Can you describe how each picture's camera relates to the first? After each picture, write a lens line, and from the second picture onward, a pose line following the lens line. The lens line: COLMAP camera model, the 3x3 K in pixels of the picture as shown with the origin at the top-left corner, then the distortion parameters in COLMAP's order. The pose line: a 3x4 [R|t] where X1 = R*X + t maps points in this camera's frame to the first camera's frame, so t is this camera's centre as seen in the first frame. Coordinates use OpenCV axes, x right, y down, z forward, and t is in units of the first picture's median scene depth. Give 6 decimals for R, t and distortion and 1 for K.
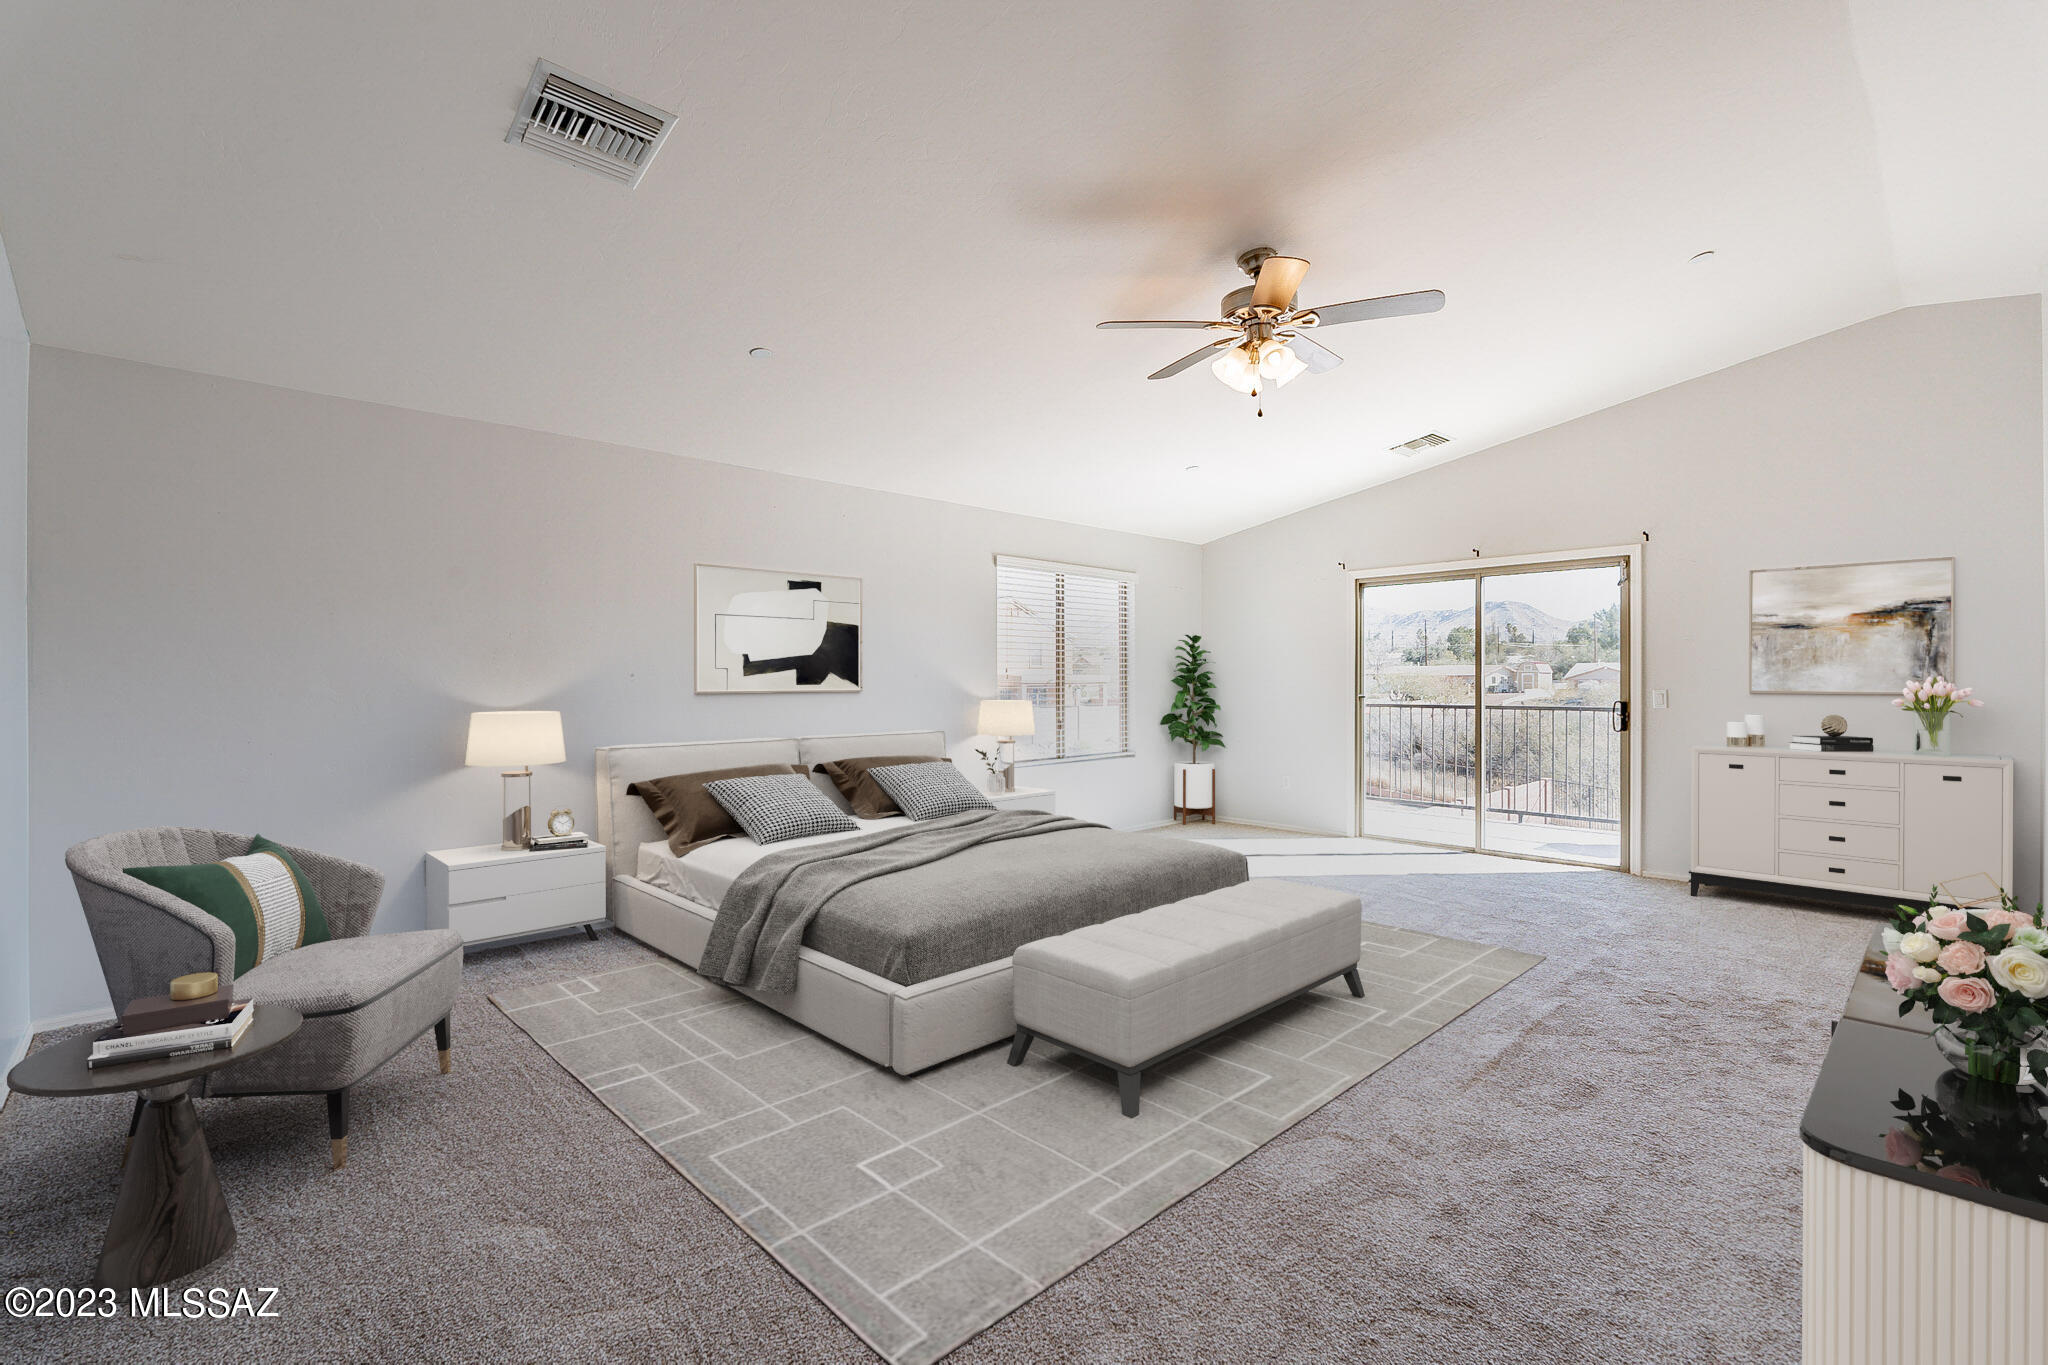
lens RADIAL K [[896.4, 0, 1024.0], [0, 896.4, 682.5], [0, 0, 1]] dist [-0.000266, -0.000698]
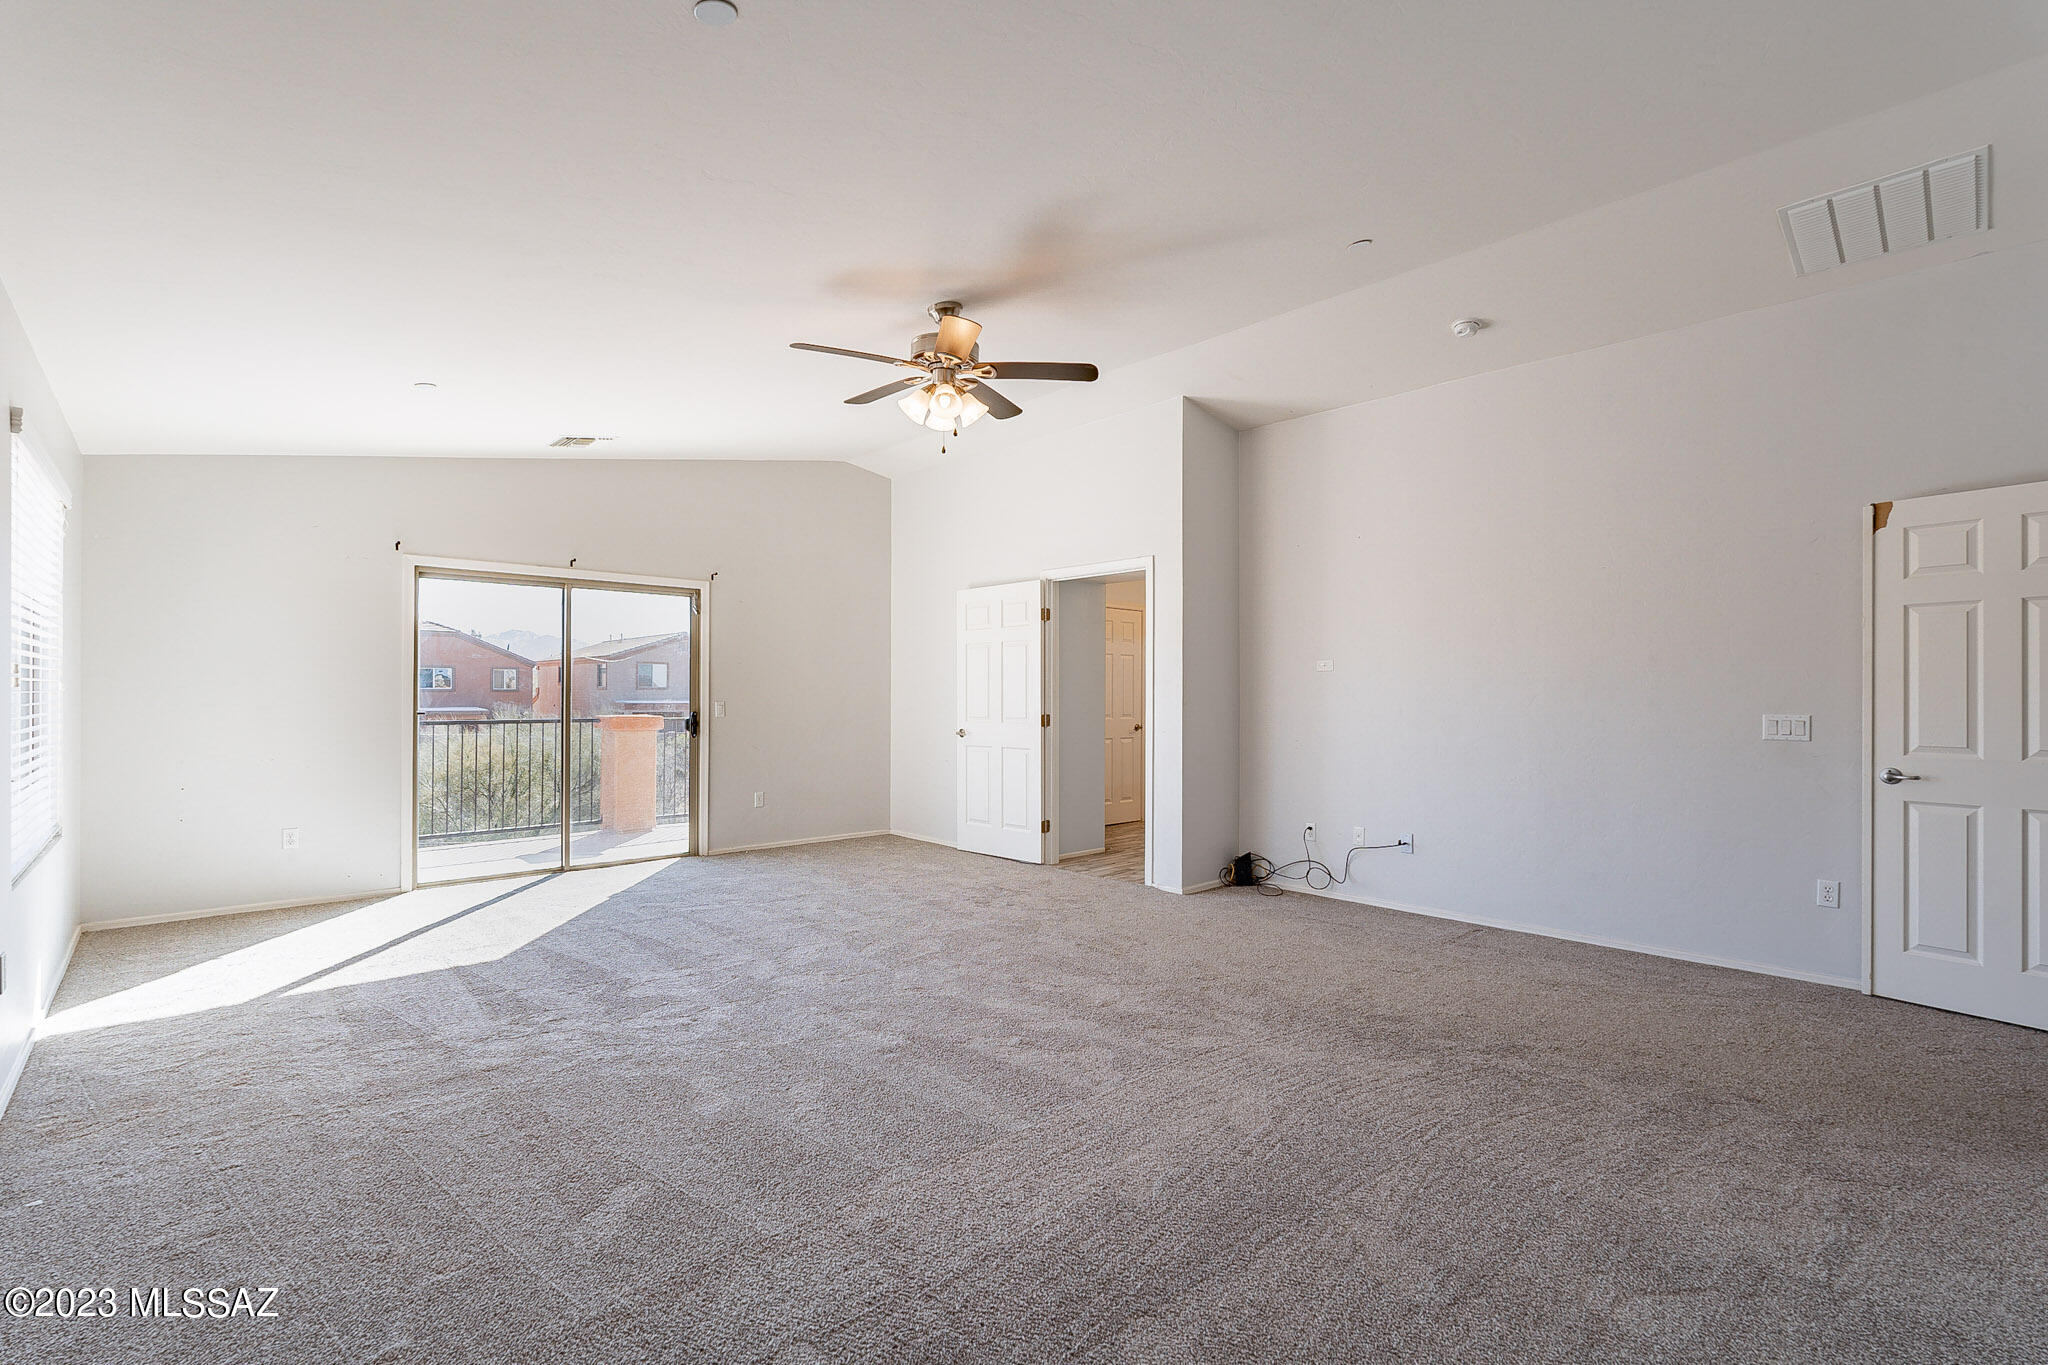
lens RADIAL K [[896.4, 0, 1024.0], [0, 896.4, 682.5], [0, 0, 1]] dist [-0.000266, -0.000698]
pose [[0.003172, 0.015466, 0.999875, -0.515316], [-0.000875, 0.999880, -0.015463, 0.000130], [-0.999995, -0.000826, 0.003185, 0.560418]]
